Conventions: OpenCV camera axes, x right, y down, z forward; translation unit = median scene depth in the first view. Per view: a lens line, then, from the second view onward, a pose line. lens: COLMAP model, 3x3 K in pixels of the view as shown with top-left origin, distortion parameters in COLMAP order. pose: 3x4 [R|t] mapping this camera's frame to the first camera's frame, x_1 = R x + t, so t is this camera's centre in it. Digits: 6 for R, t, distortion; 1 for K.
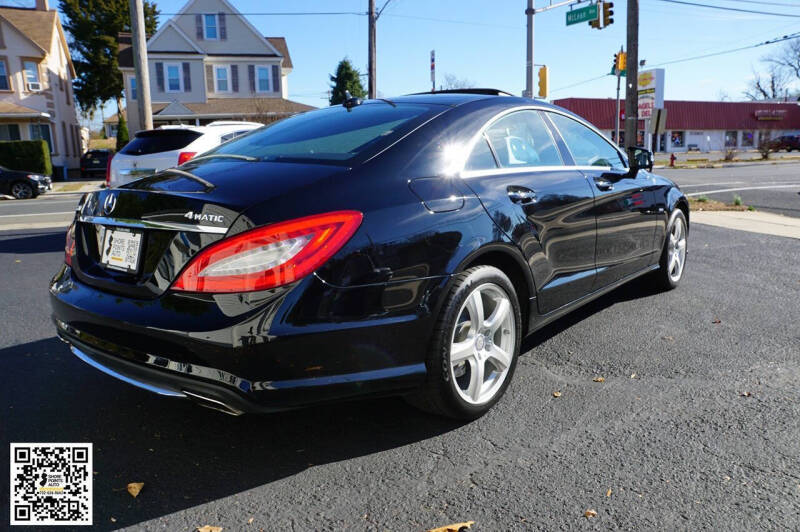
lens RADIAL K [[601.8, 0, 400.0], [0, 601.8, 266.0], [0, 0, 1]] dist [-0.154814, 0.144520]
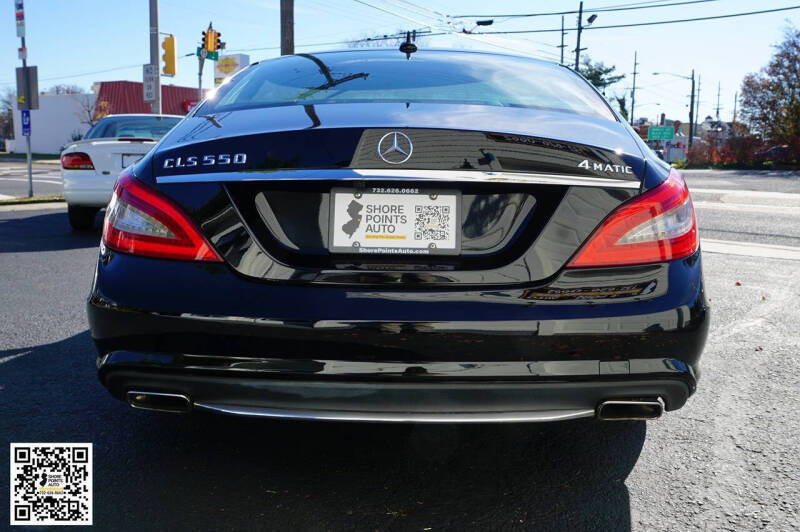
lens RADIAL K [[734.8, 0, 400.0], [0, 734.8, 266.0], [0, 0, 1]] dist [-0.108655, 0.184524]
pose [[0.785362, -0.054614, 0.616623, -0.064806], [0.075935, 0.997077, -0.008404, 0.001790], [-0.614362, 0.053424, 0.787214, 0.025077]]
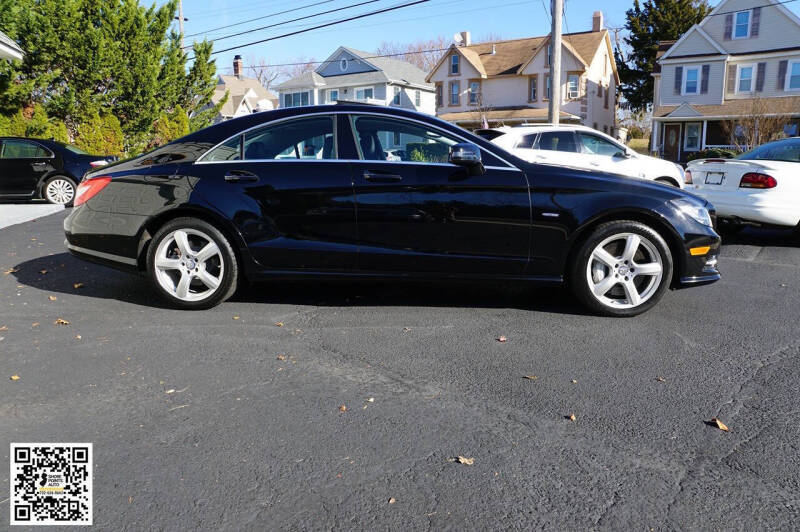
lens RADIAL K [[563.4, 0, 400.0], [0, 563.4, 266.0], [0, 0, 1]] dist [-0.168492, 0.121559]
pose [[0.581931, 0.171862, -0.794871, 0.125079], [-0.159161, 0.982581, 0.095925, -0.007934], [0.797511, 0.070691, 0.599149, 0.040727]]
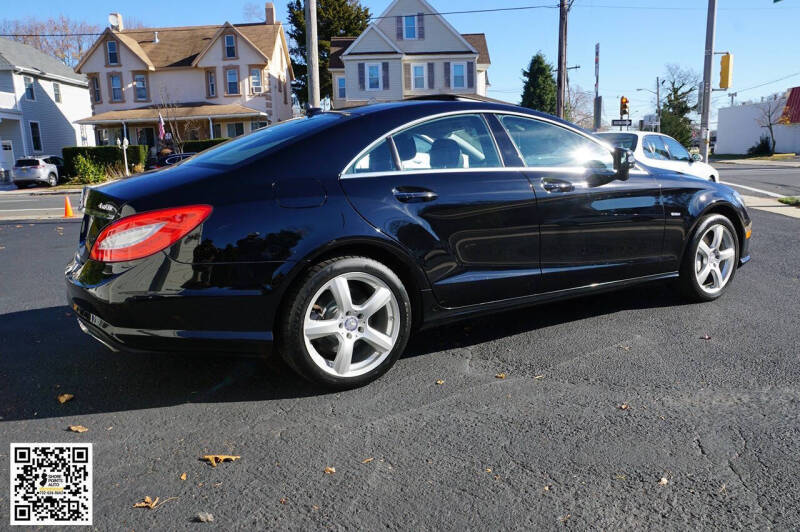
lens RADIAL K [[601.8, 0, 400.0], [0, 601.8, 266.0], [0, 0, 1]] dist [-0.154814, 0.144520]
pose [[0.939354, 0.060407, -0.337587, 0.044523], [-0.057342, 0.998173, 0.019053, -0.000661], [0.338121, 0.001461, 0.941101, -0.003097]]
